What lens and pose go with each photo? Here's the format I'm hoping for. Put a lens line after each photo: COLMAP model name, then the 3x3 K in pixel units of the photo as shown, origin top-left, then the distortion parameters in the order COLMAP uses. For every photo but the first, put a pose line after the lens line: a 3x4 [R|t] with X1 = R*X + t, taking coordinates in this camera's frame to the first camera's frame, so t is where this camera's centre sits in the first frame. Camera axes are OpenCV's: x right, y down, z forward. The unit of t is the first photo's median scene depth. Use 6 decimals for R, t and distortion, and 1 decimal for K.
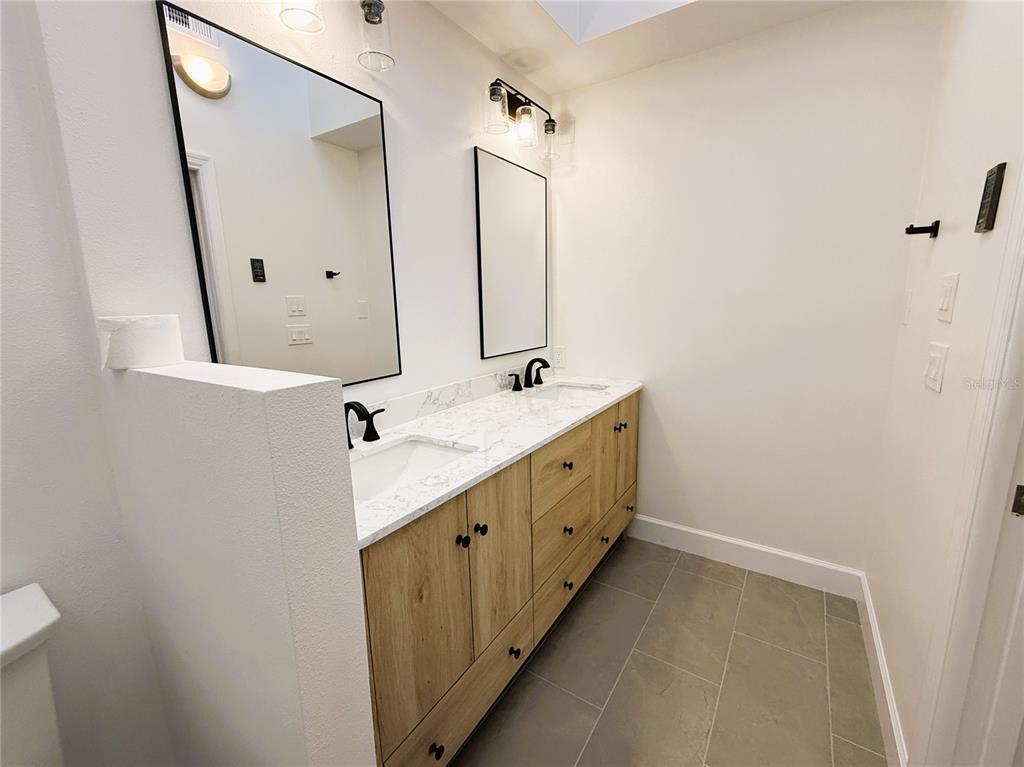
lens RADIAL K [[411.5, 0, 515.6], [0, 411.5, 382.4], [0, 0, 1]] dist [0.000992, 0.000219]
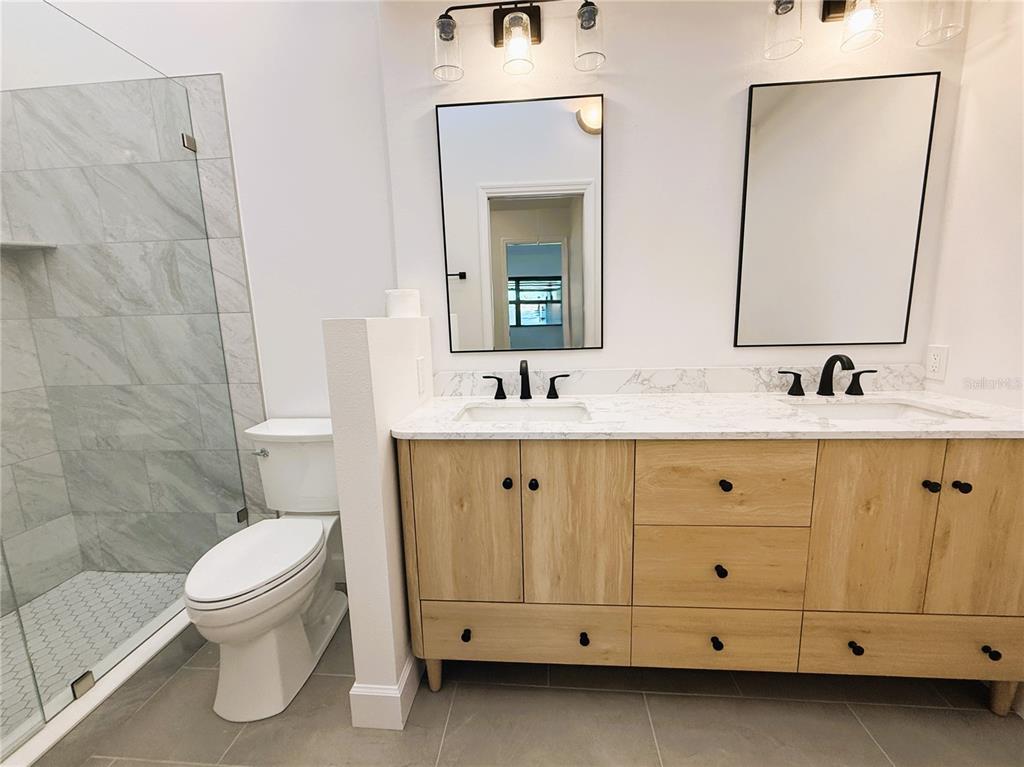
lens RADIAL K [[411.5, 0, 519.2], [0, 411.5, 381.3], [0, 0, 1]] dist [0.000992, 0.000219]
pose [[0.520781, 0.145379, -0.841221, 0.463664], [-0.143815, 0.986250, 0.081410, 0.007820], [0.841489, 0.078583, 0.534528, 0.231827]]
